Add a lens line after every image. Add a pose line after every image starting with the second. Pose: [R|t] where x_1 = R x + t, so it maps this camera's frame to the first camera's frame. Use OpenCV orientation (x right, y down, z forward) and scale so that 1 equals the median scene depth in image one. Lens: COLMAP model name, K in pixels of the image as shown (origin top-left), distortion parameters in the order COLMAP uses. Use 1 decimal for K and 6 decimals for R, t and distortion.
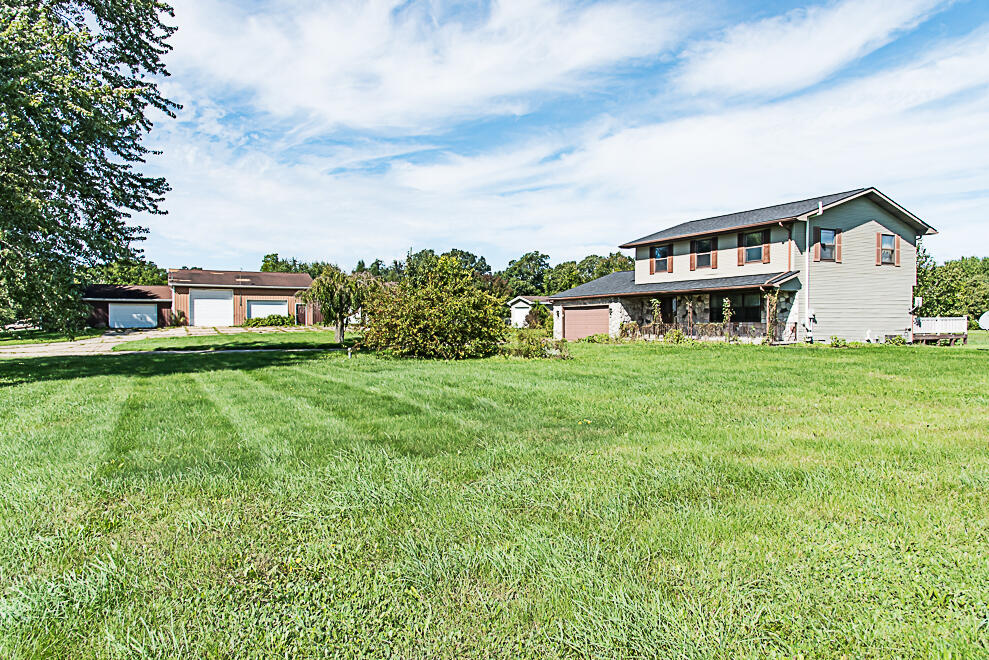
lens RADIAL K [[682.3, 0, 494.5], [0, 682.3, 330.0], [0, 0, 1]] dist [0.025323, -0.003110]
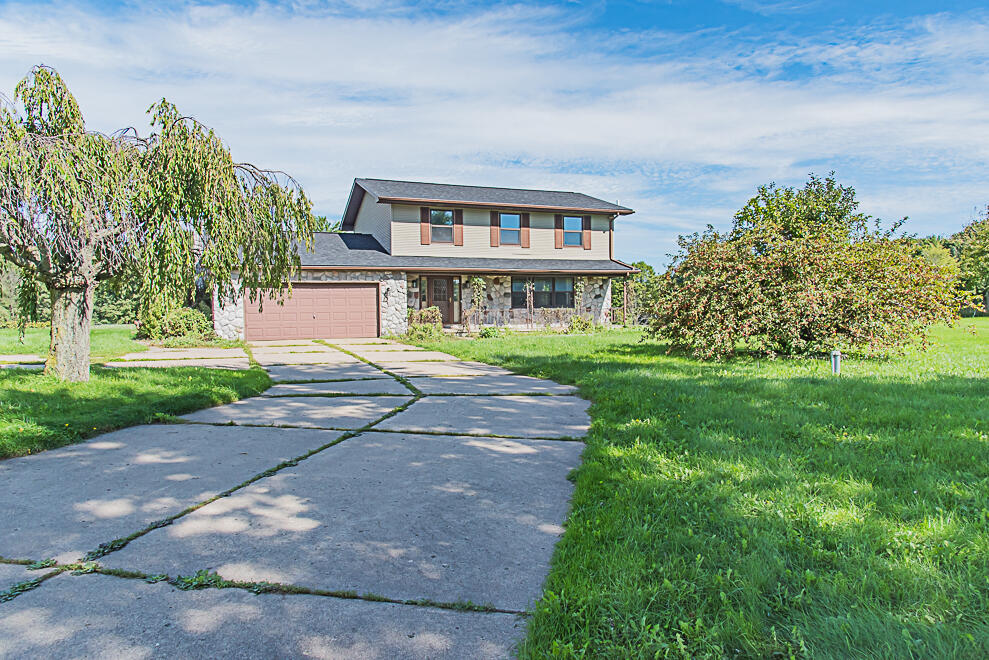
lens RADIAL K [[682.3, 0, 494.5], [0, 682.3, 330.0], [0, 0, 1]] dist [0.025323, -0.003110]
pose [[0.147106, -0.024111, 0.988827, -0.232638], [0.018263, 0.999599, 0.021657, -0.001035], [-0.988952, 0.014873, 0.147488, 0.372114]]
